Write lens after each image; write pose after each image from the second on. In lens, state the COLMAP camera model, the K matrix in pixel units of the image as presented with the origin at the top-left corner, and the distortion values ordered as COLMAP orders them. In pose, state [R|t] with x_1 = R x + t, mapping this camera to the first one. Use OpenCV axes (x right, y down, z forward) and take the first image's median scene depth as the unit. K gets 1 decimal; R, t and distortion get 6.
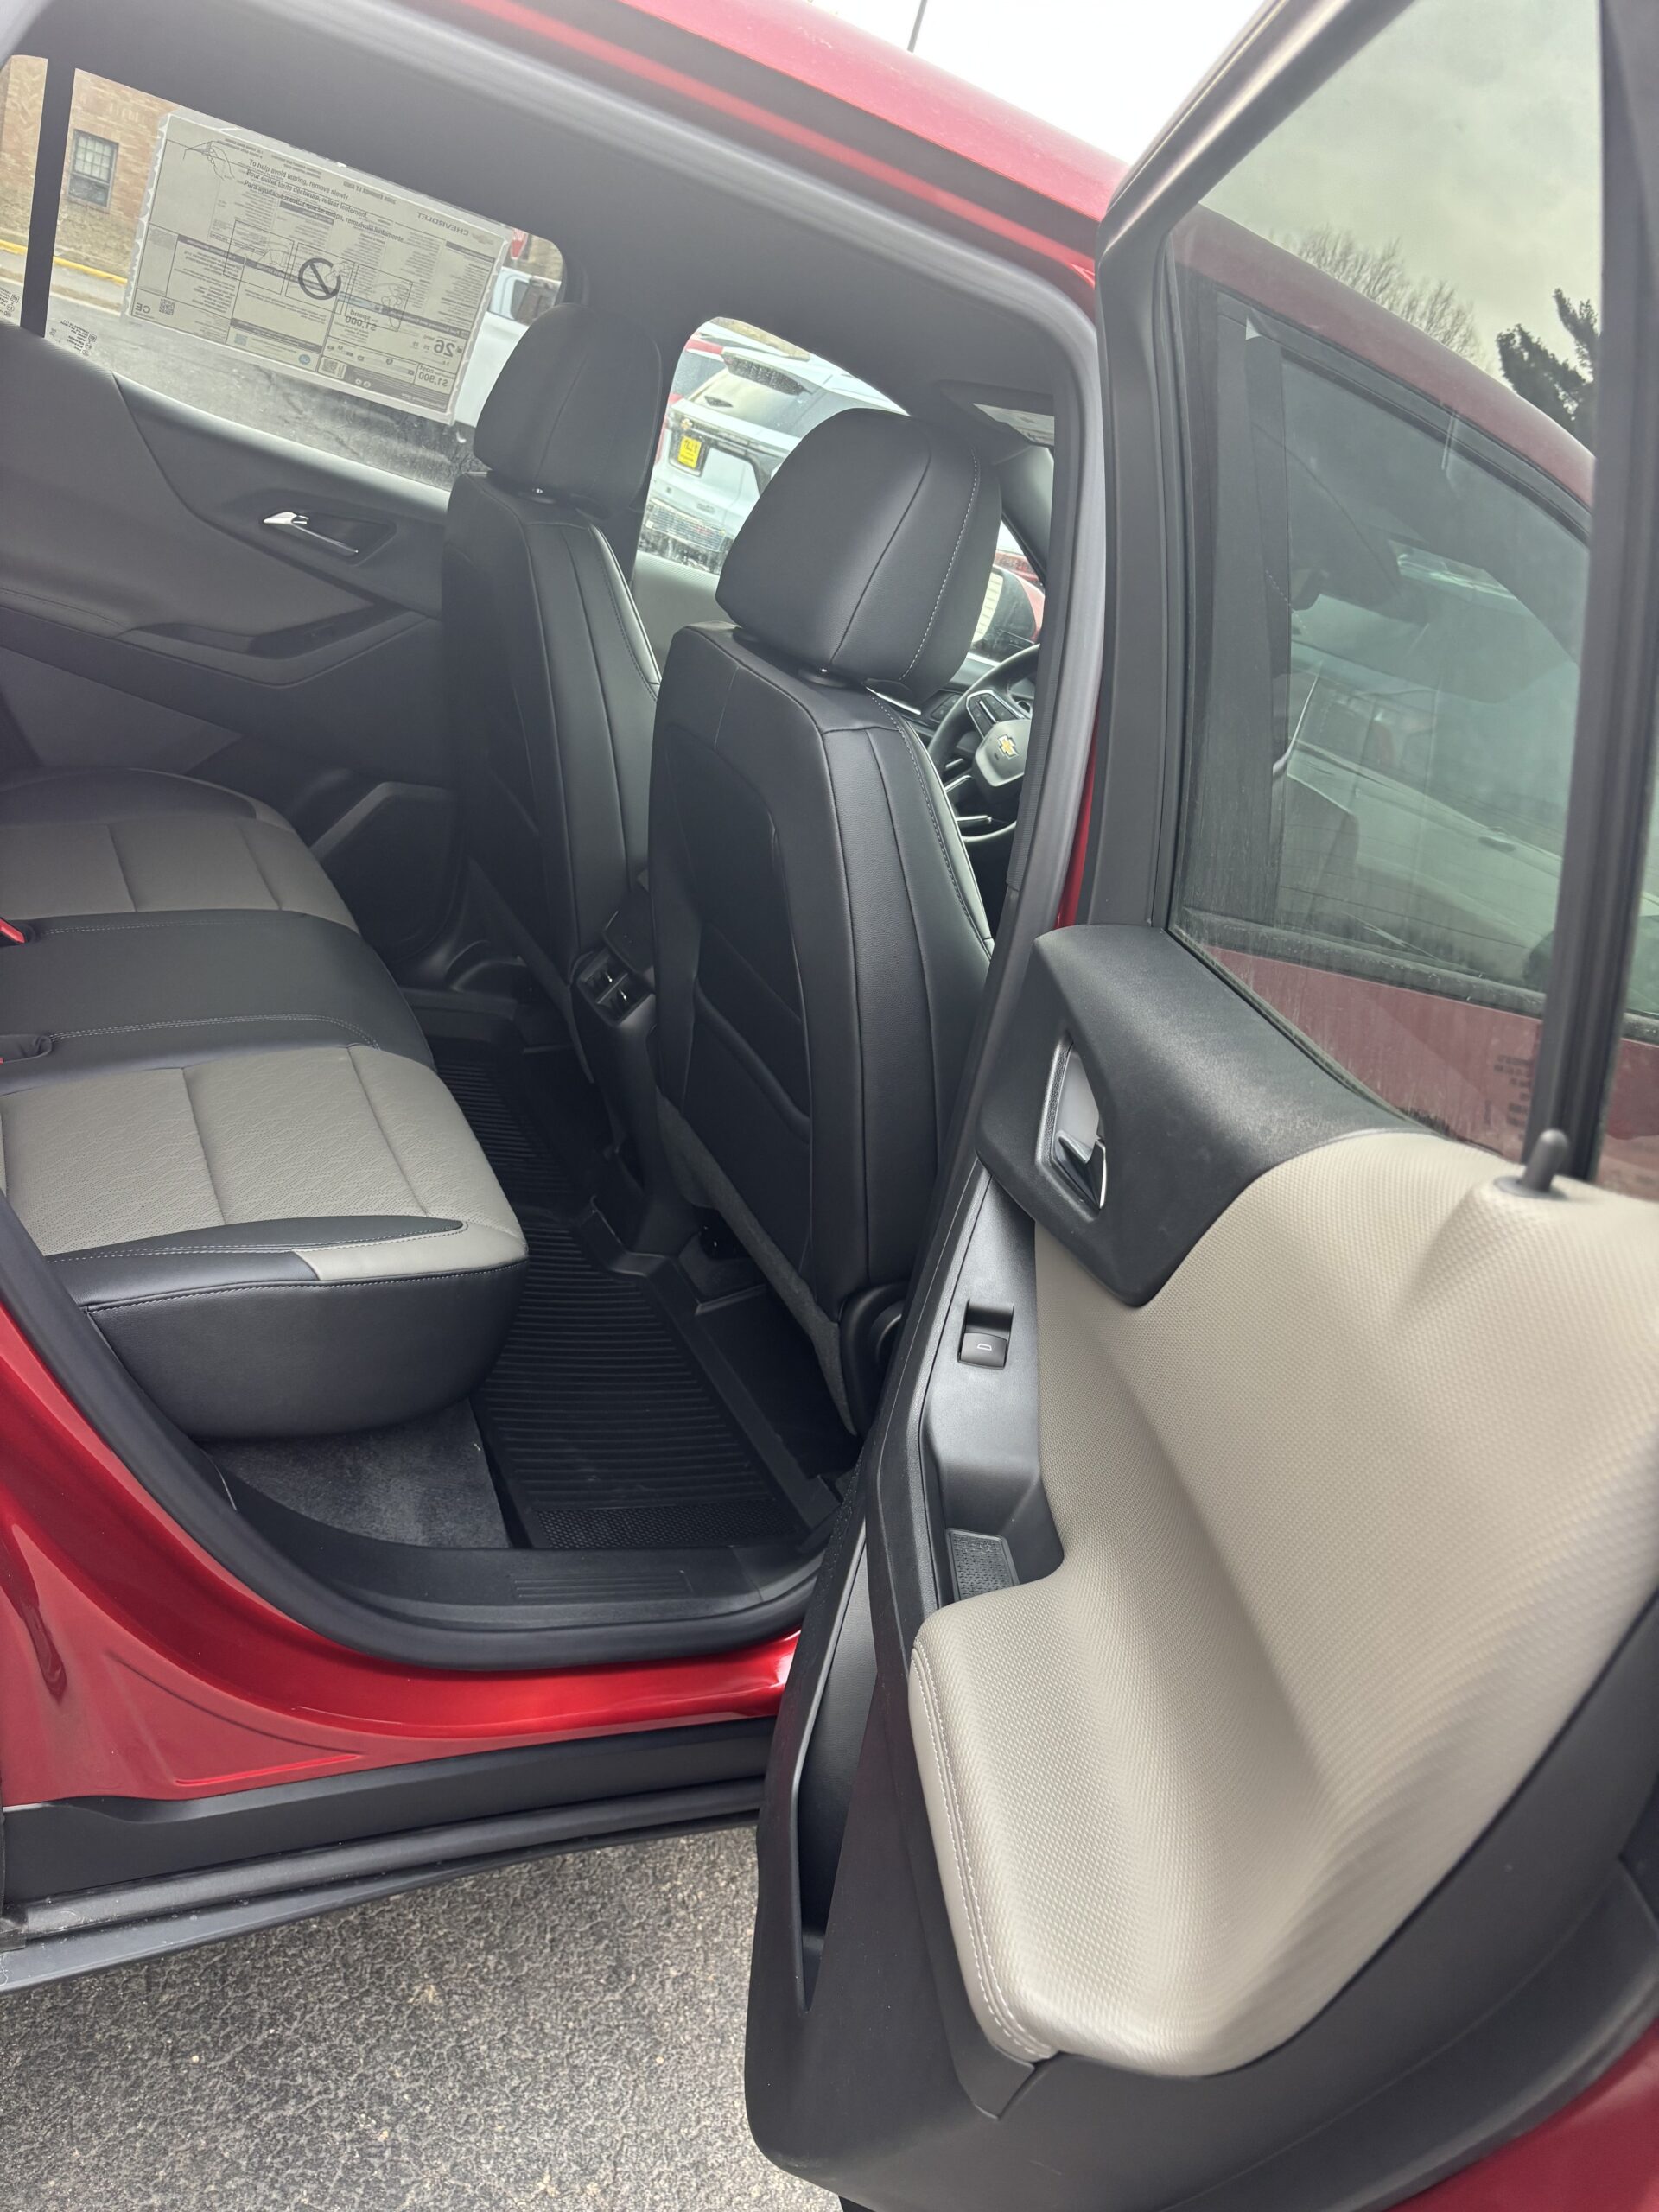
lens RADIAL K [[1678.3, 0, 853.2], [0, 1678.3, 1116.7], [0, 0, 1]] dist [0.037406, -0.043622]
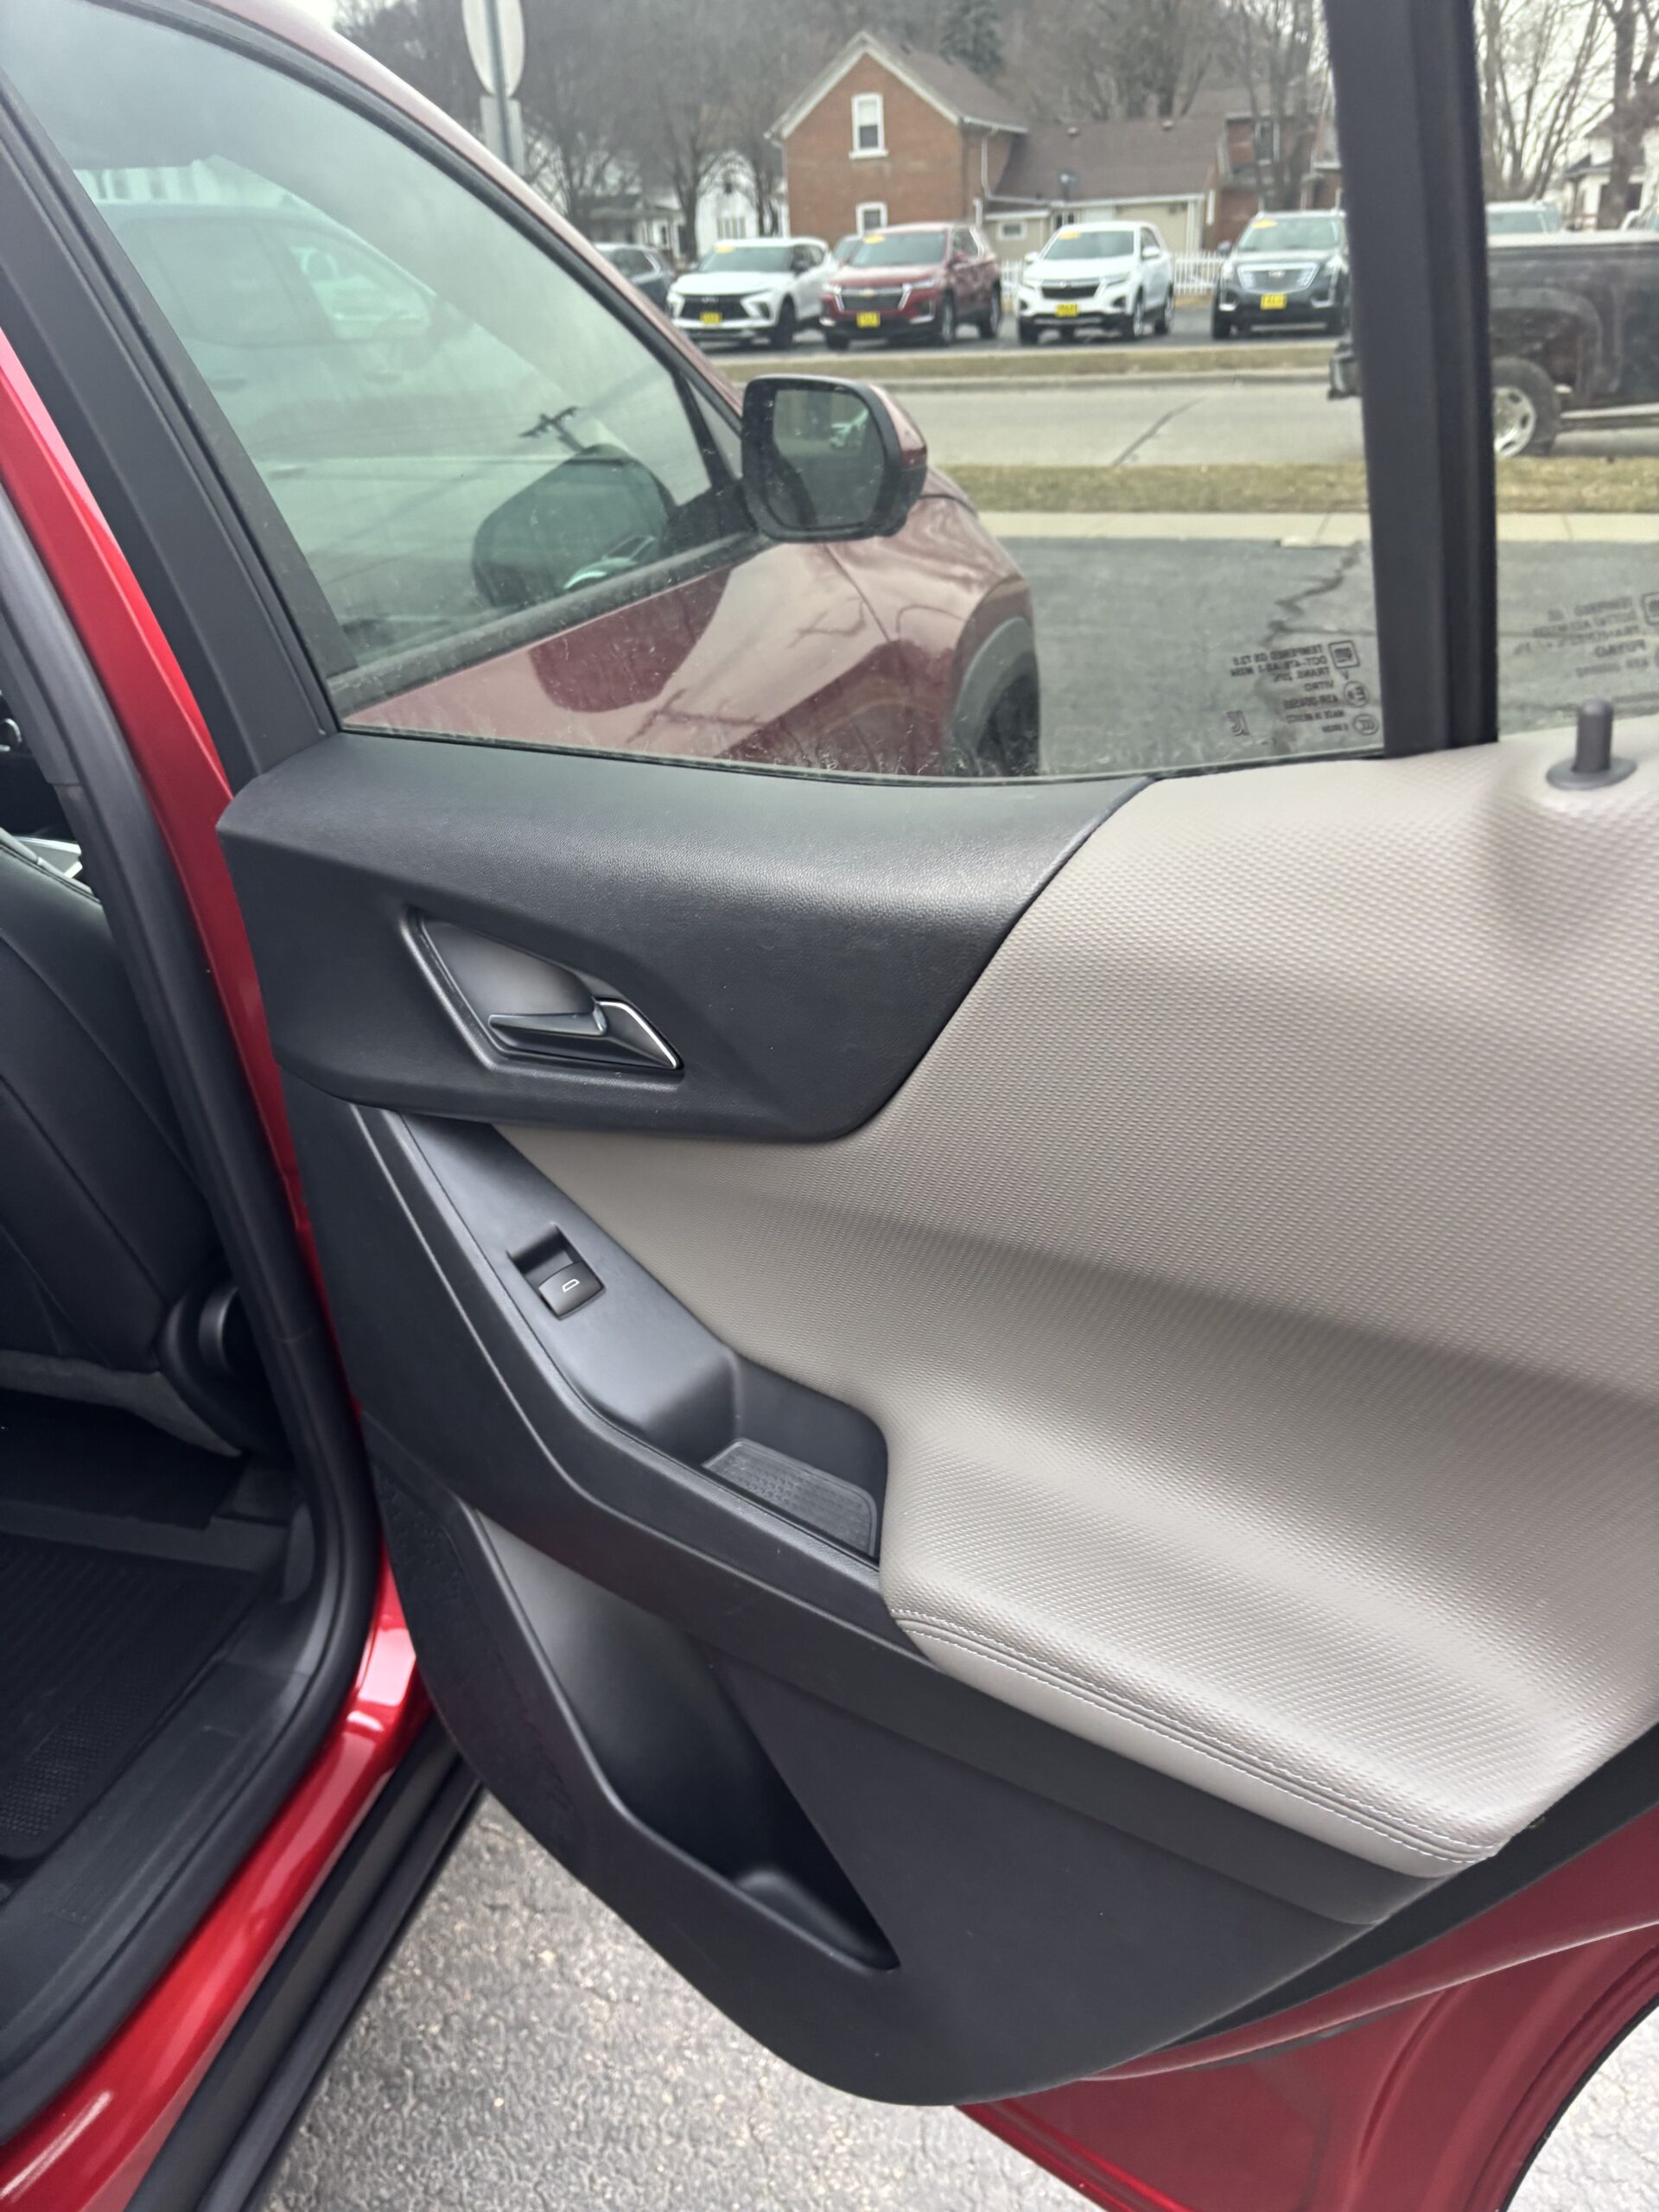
lens RADIAL K [[1678.3, 0, 827.0], [0, 1678.3, 1130.7], [0, 0, 1]] dist [0.037406, -0.043622]
pose [[0.637439, -0.609491, 0.471373, -0.116218], [0.493964, 0.792776, 0.357080, -0.097596], [-0.591330, 0.005225, 0.806413, 0.164909]]
